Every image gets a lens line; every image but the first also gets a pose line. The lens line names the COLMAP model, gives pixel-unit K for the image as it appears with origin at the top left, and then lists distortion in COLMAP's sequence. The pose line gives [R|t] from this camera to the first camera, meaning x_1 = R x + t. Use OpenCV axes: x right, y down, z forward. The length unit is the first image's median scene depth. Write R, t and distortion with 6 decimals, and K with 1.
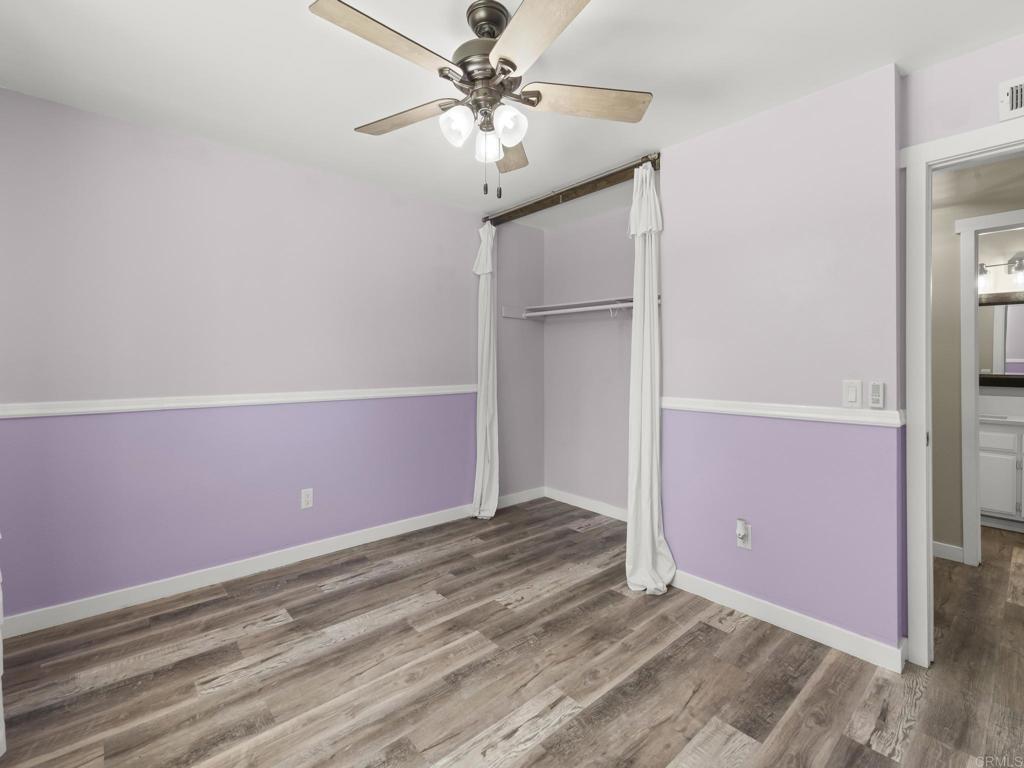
lens RADIAL K [[464.0, 0, 515.3], [0, 464.0, 376.3], [0, 0, 1]] dist [-0.004872, 0.002021]
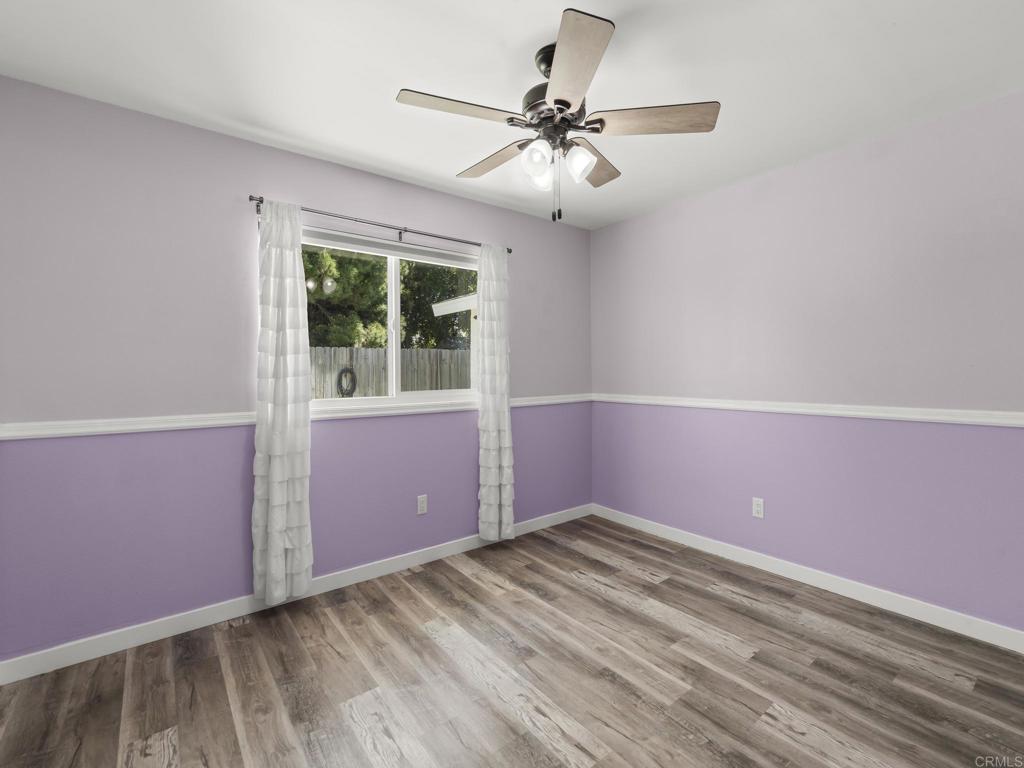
lens RADIAL K [[464.0, 0, 515.4], [0, 464.0, 382.6], [0, 0, 1]] dist [-0.004872, 0.002021]
pose [[-0.062229, 0.022967, -0.997798, 0.727676], [-0.023784, 0.999417, 0.024487, -0.023634], [0.997778, 0.025256, -0.061647, 0.669539]]
